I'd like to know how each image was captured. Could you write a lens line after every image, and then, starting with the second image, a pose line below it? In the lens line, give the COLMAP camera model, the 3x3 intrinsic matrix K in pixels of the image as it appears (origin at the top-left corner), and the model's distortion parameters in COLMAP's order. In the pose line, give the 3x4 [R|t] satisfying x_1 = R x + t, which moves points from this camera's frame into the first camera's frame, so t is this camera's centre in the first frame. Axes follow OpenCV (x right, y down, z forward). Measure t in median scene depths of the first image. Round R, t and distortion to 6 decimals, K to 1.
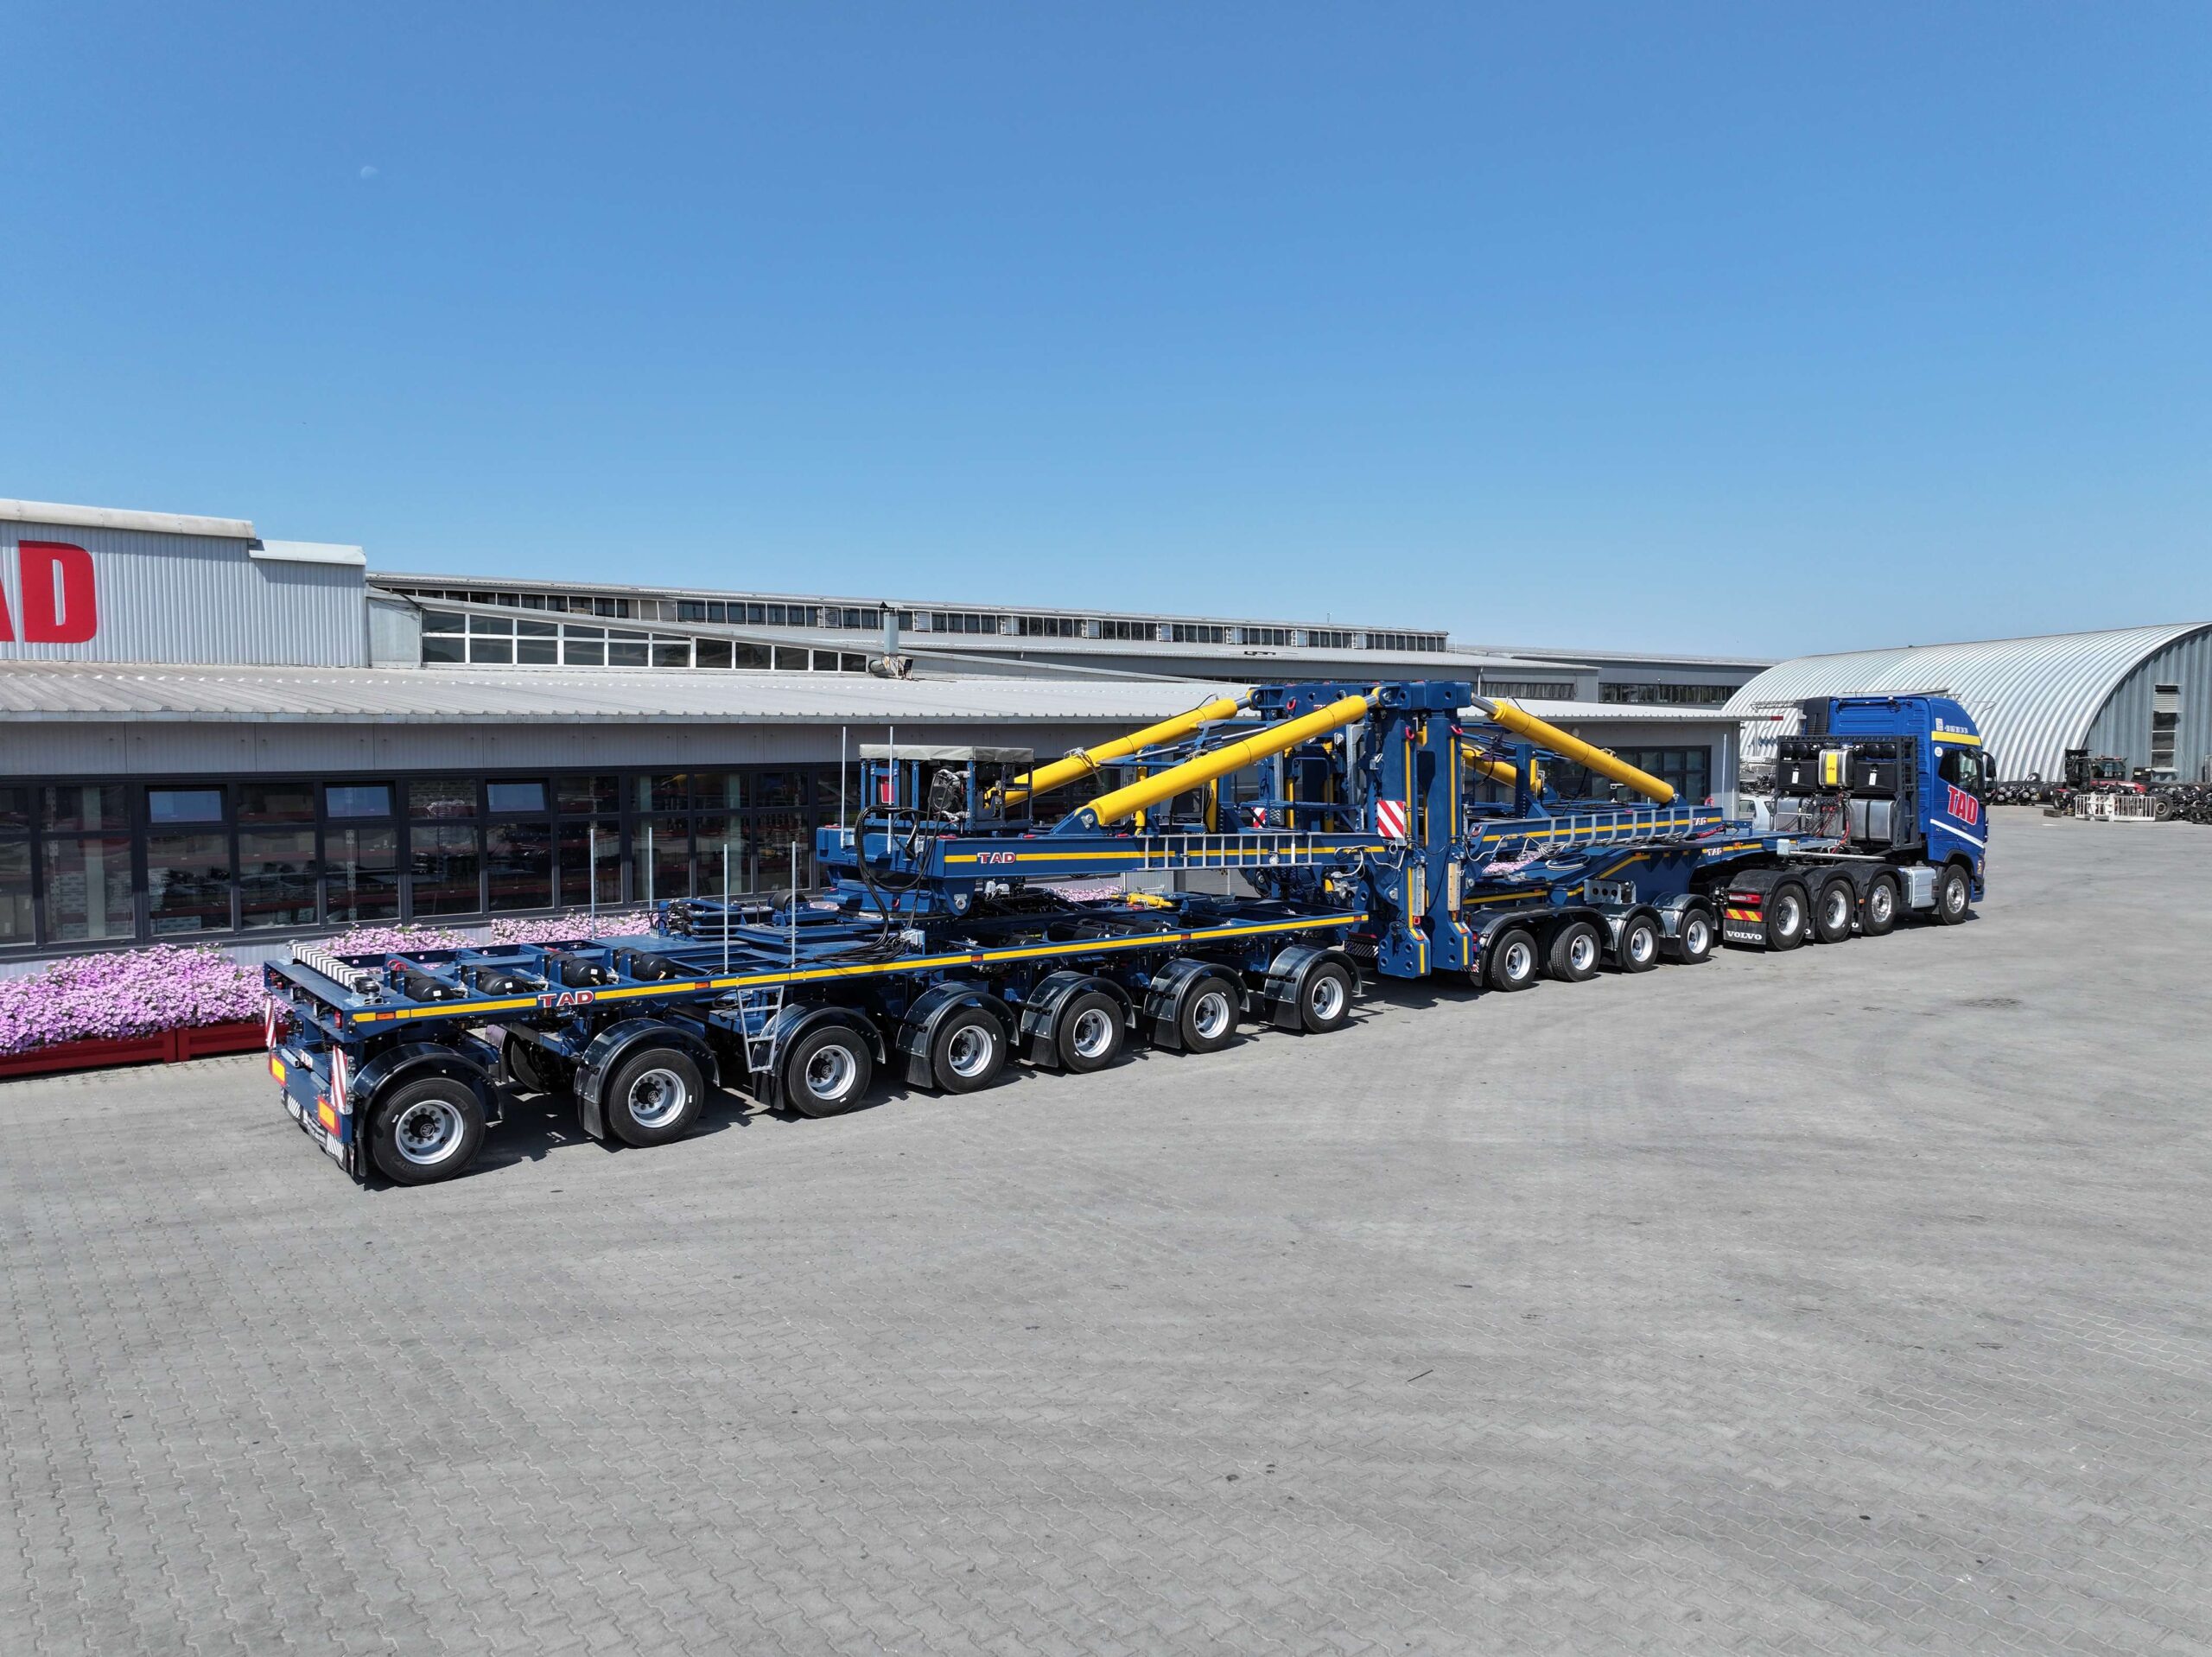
lens RADIAL K [[1551.0, 0, 1106.0], [0, 1551.0, 828.5], [0, 0, 1]] dist [-0.001684, -0.001206]
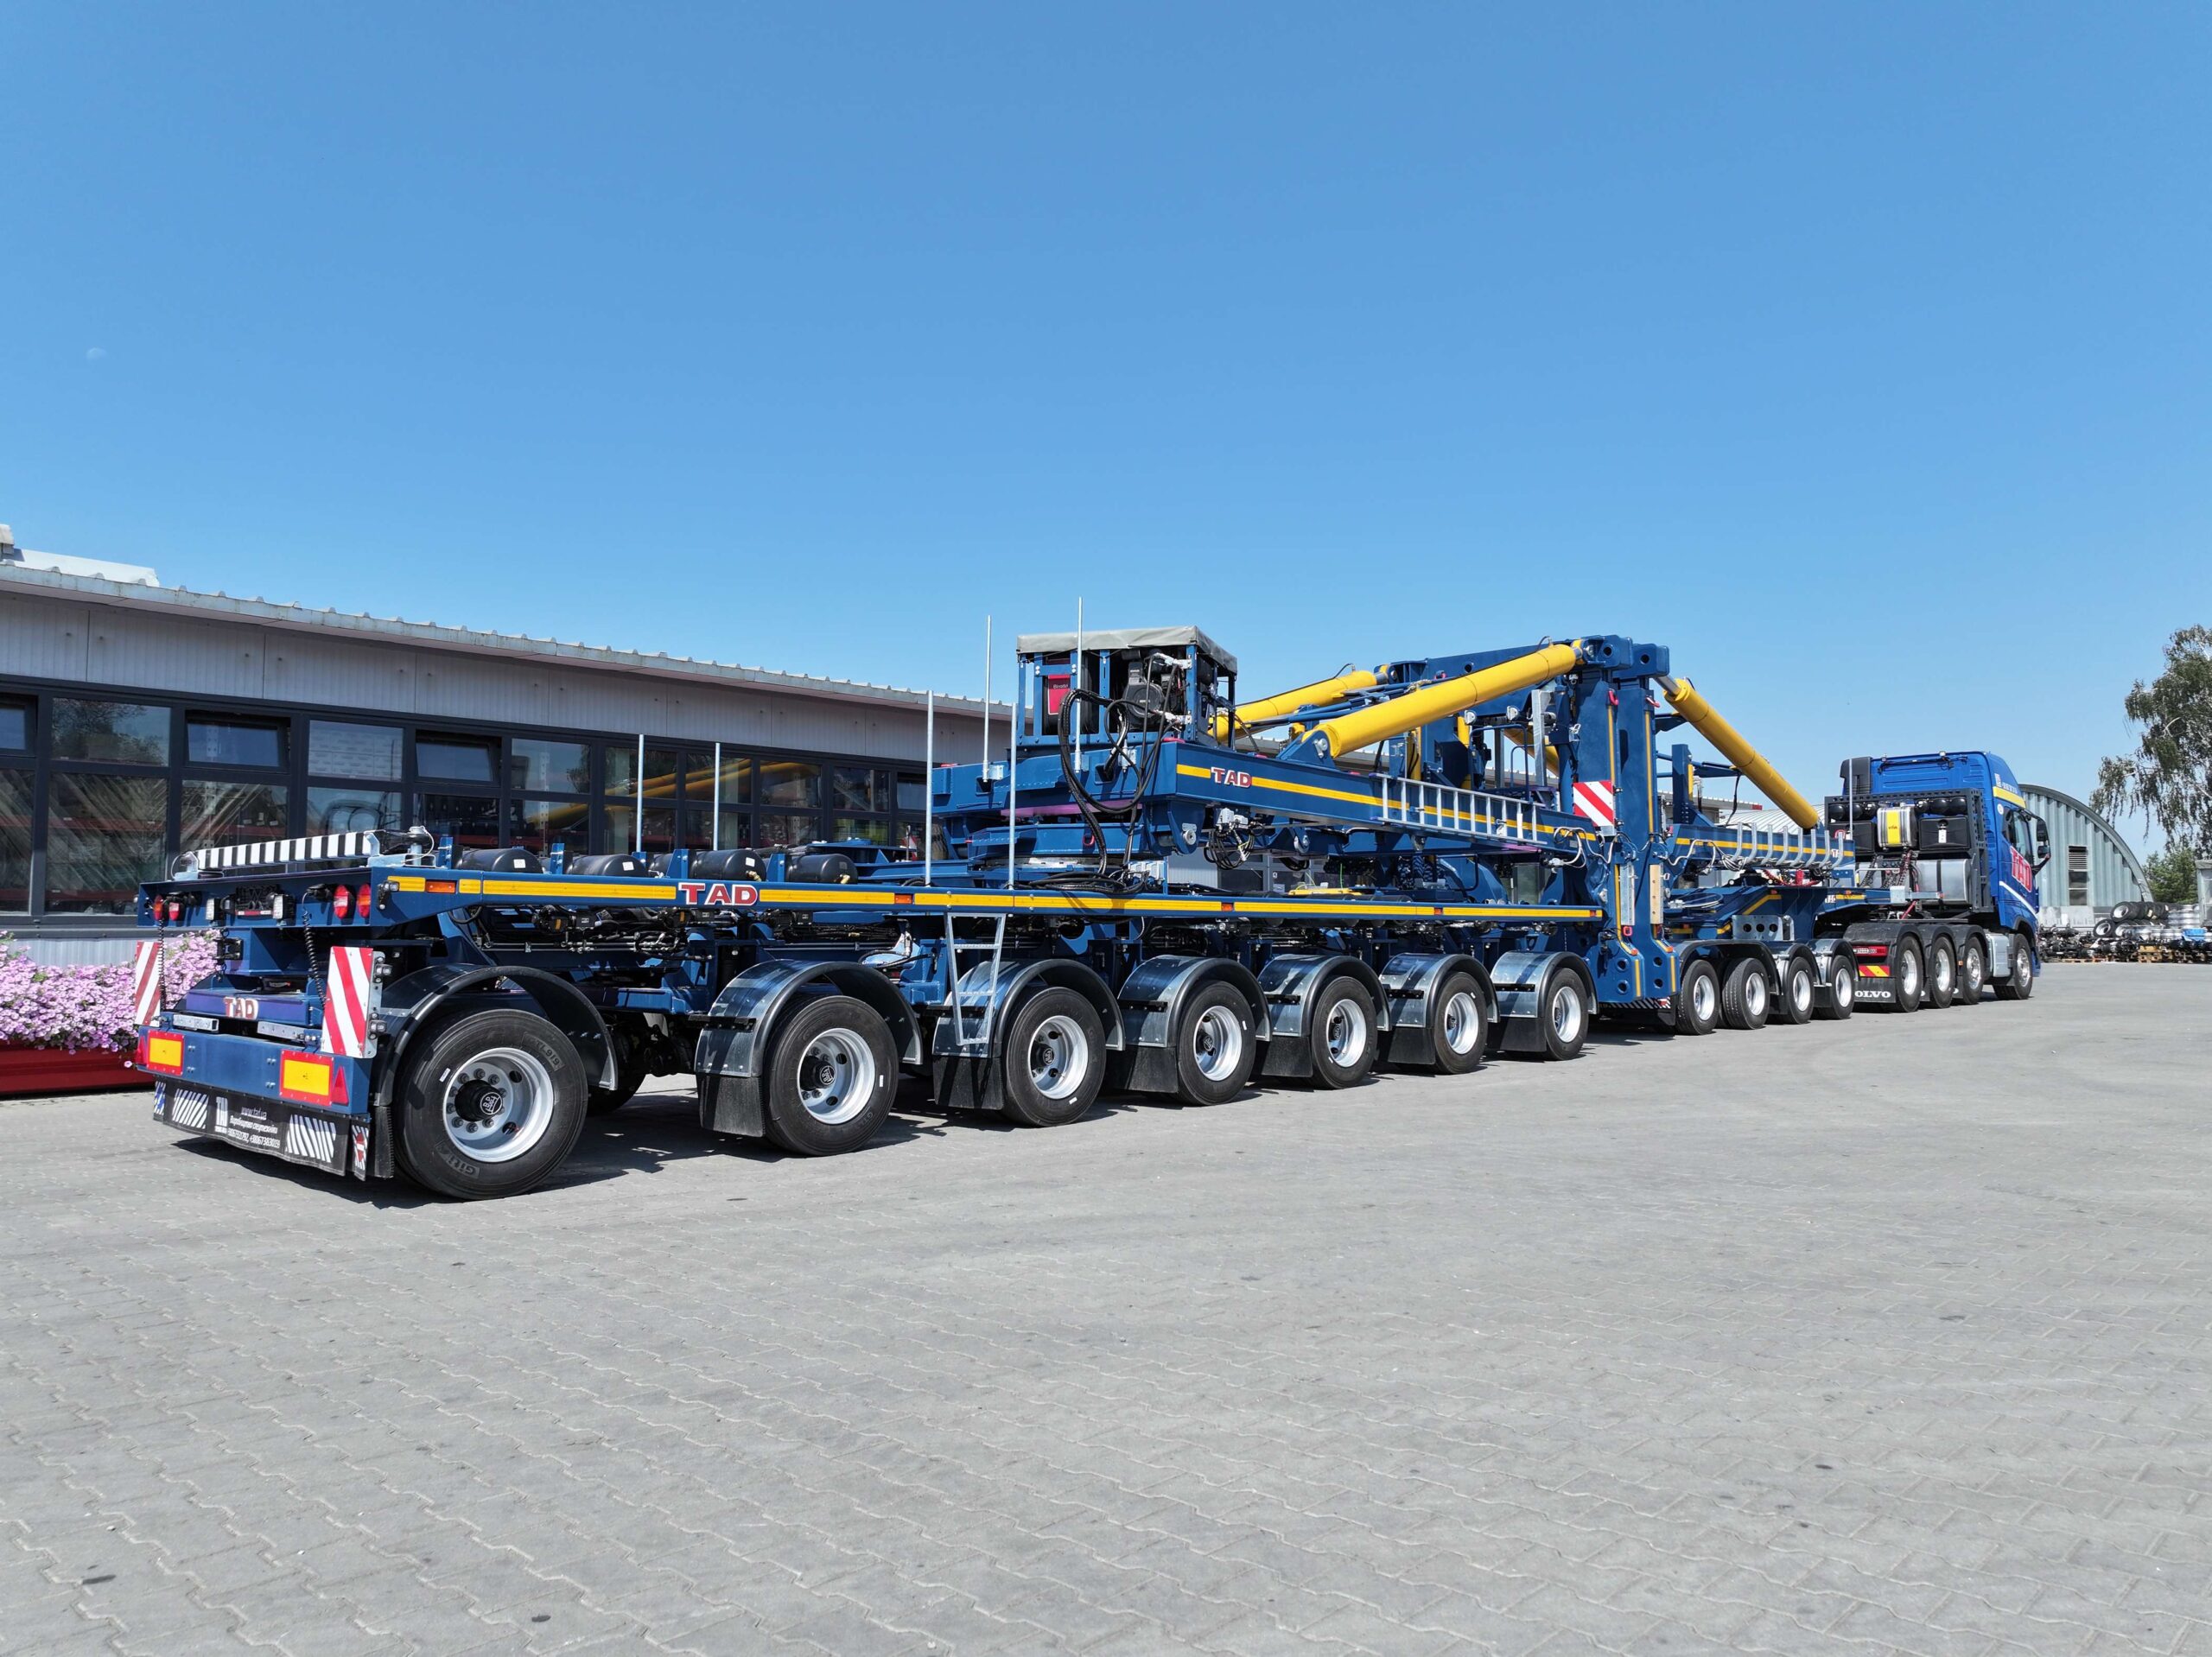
lens RADIAL K [[1558.5, 0, 1106.0], [0, 1558.5, 828.5], [0, 0, 1]] dist [0.002198, 0.004183]
pose [[0.988482, 0.009141, 0.151062, -0.224360], [0.009972, 0.992071, -0.125280, 0.125121], [-0.151010, 0.125343, 0.980553, 0.290382]]
